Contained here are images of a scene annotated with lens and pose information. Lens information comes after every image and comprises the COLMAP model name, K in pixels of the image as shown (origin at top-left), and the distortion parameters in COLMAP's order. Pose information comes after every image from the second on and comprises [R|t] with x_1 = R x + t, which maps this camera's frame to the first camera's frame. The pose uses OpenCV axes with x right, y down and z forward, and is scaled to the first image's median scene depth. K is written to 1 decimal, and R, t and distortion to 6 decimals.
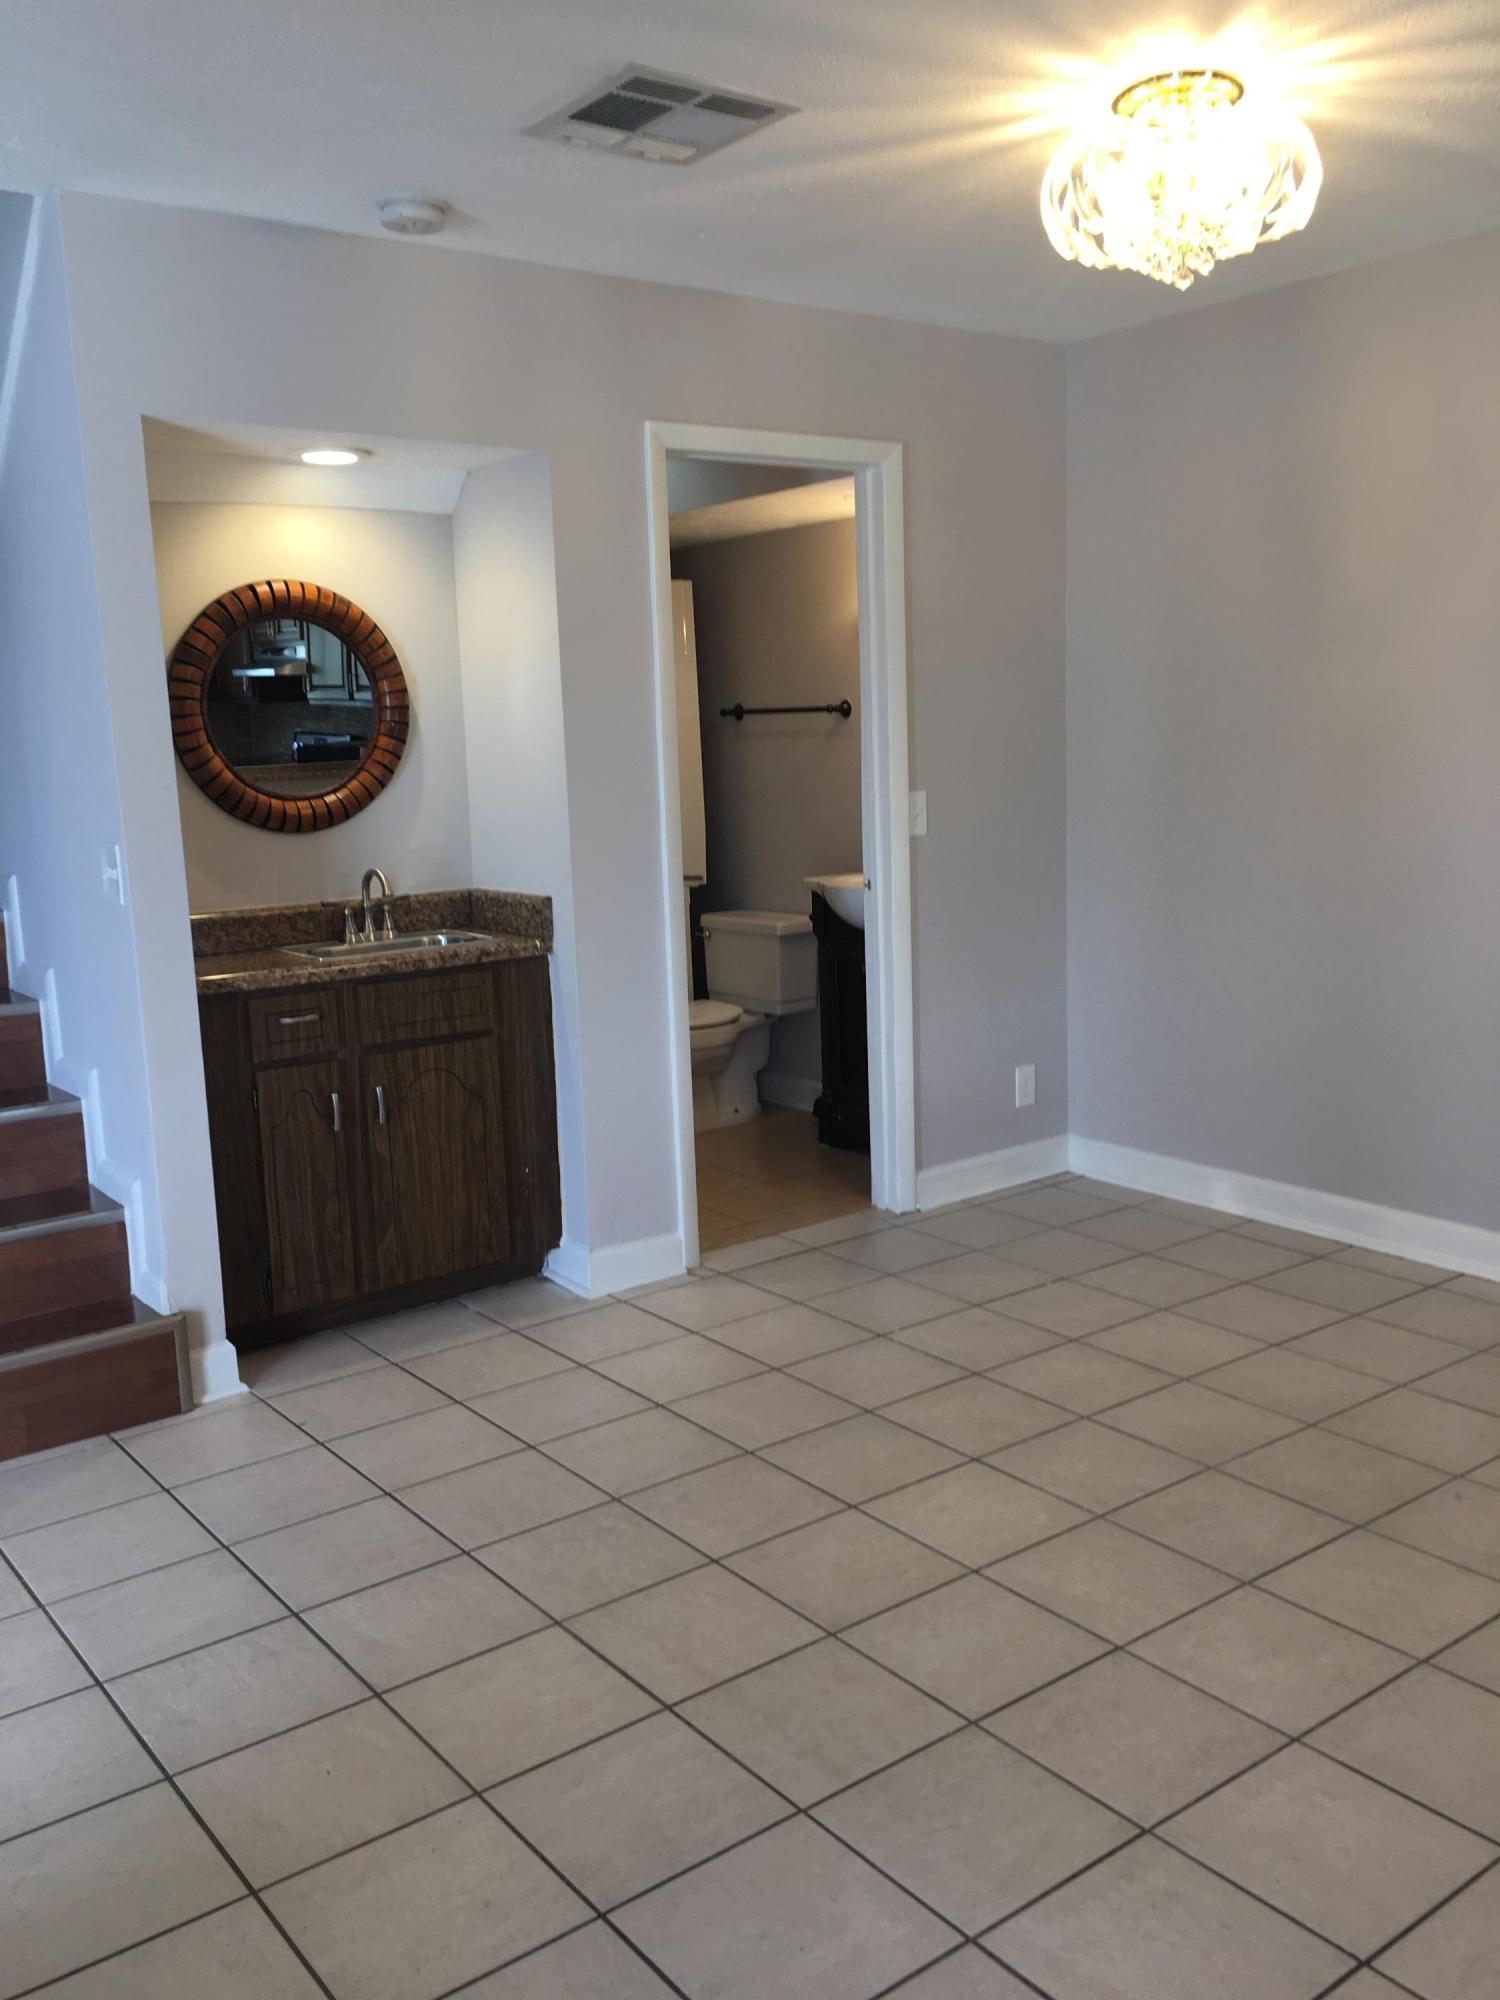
lens RADIAL K [[1693.0, 0, 738.8], [0, 1693.0, 1001.3], [0, 0, 1]] dist [0.078428, -0.115331]
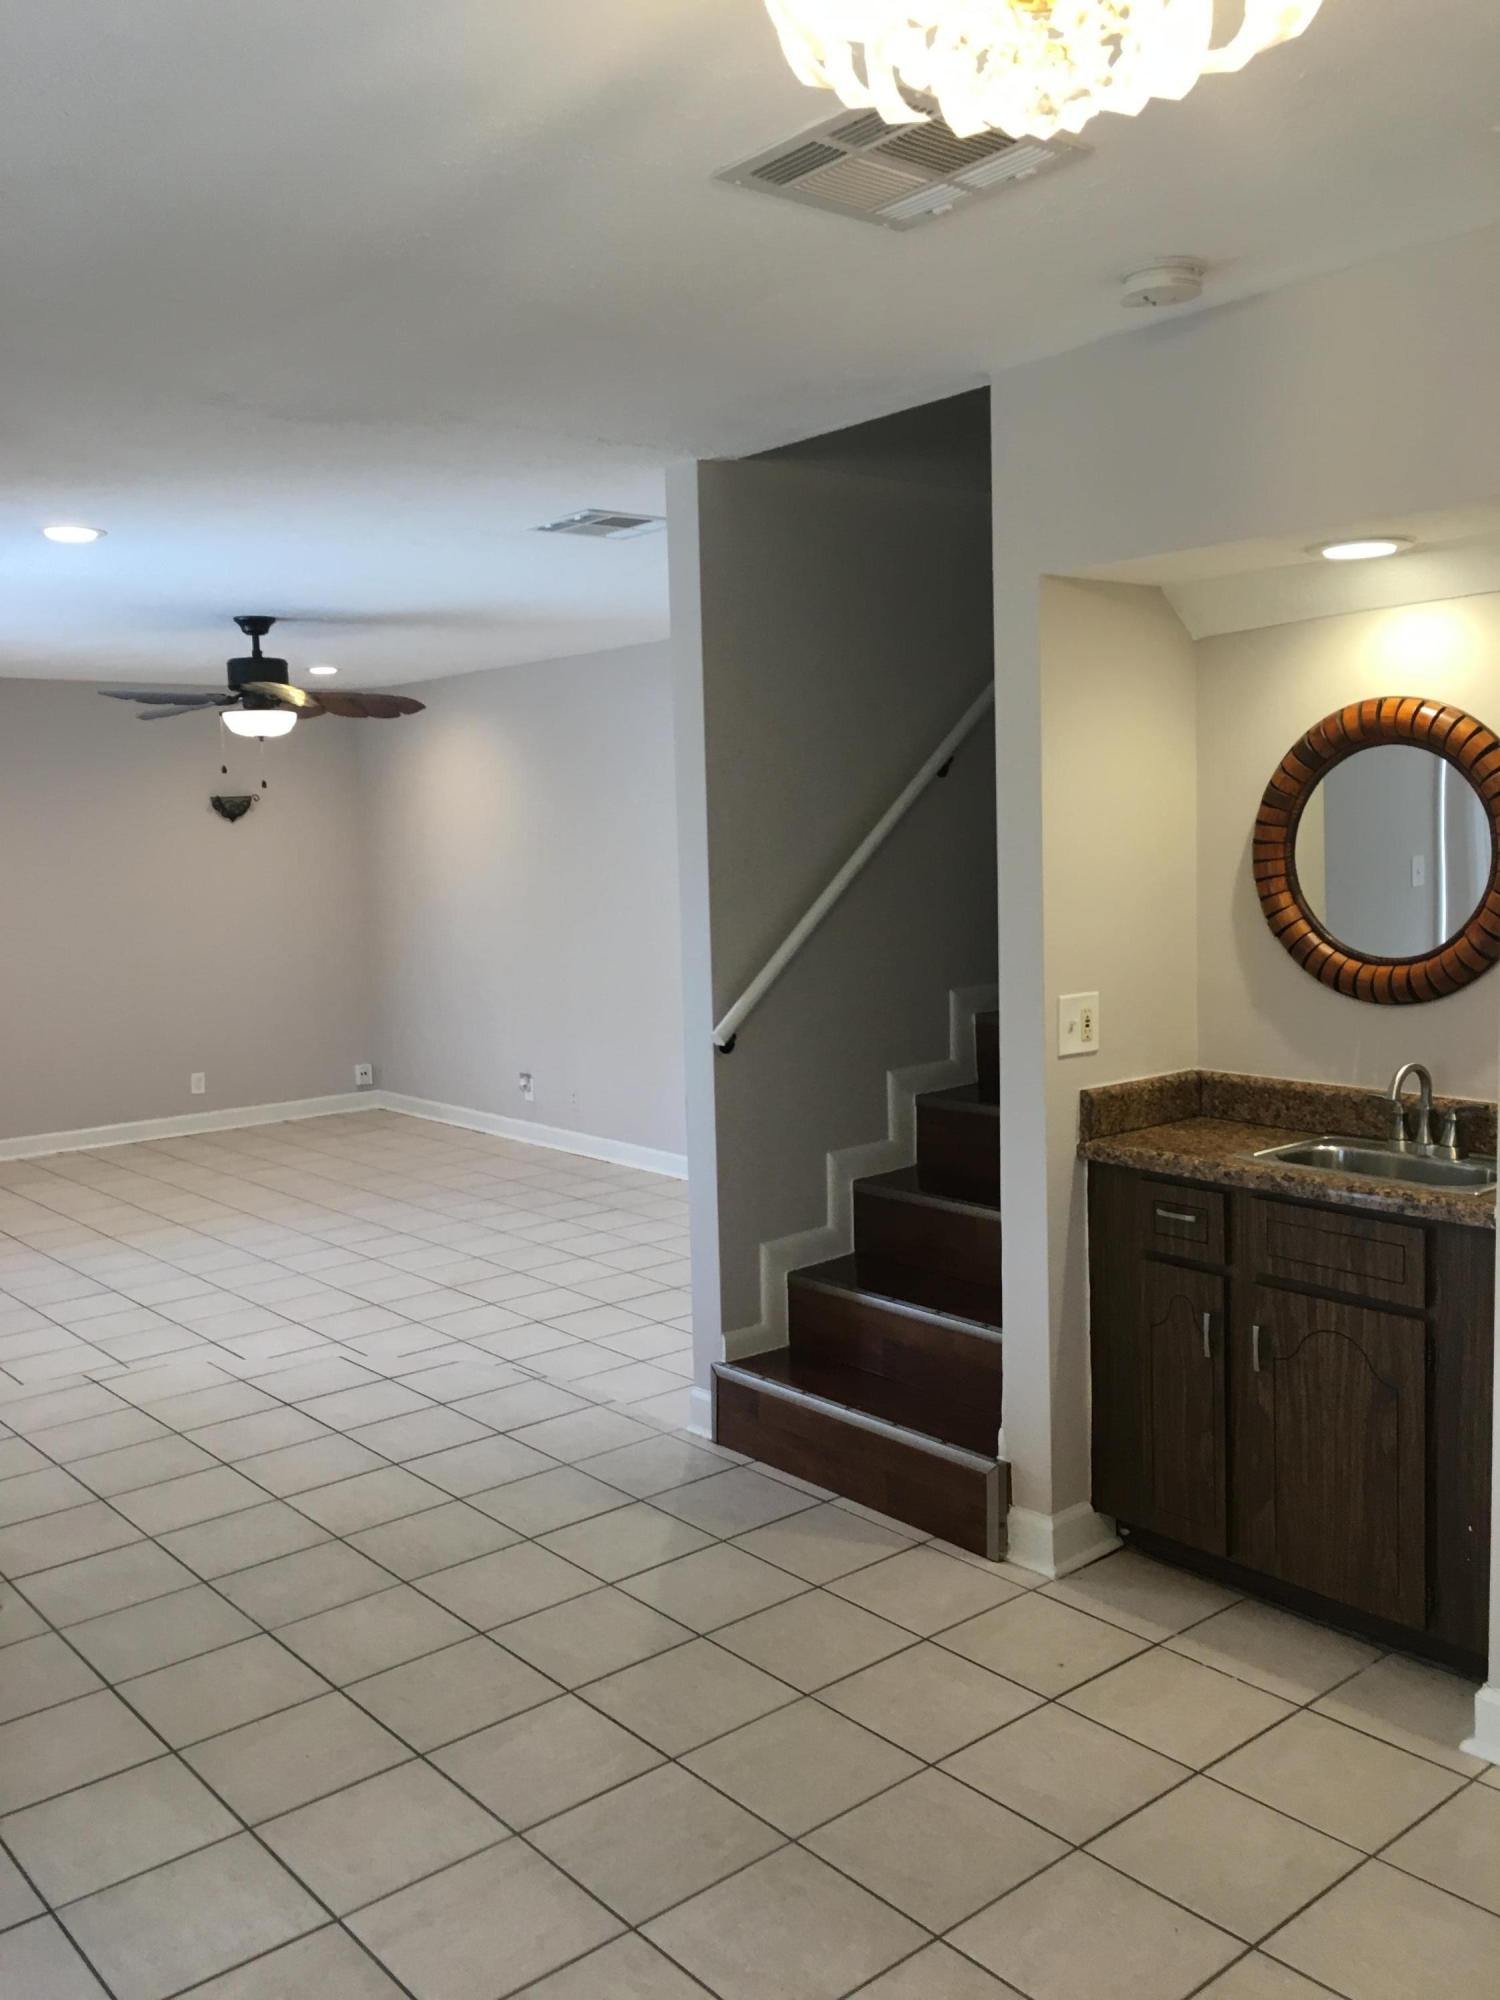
lens RADIAL K [[1693.0, 0, 738.8], [0, 1693.0, 1001.3], [0, 0, 1]] dist [0.078428, -0.115331]
pose [[0.040596, 0.136274, -0.989839, 0.552510], [-0.128112, 0.983189, 0.130104, -0.172948], [0.990928, 0.121529, 0.057372, 0.676120]]
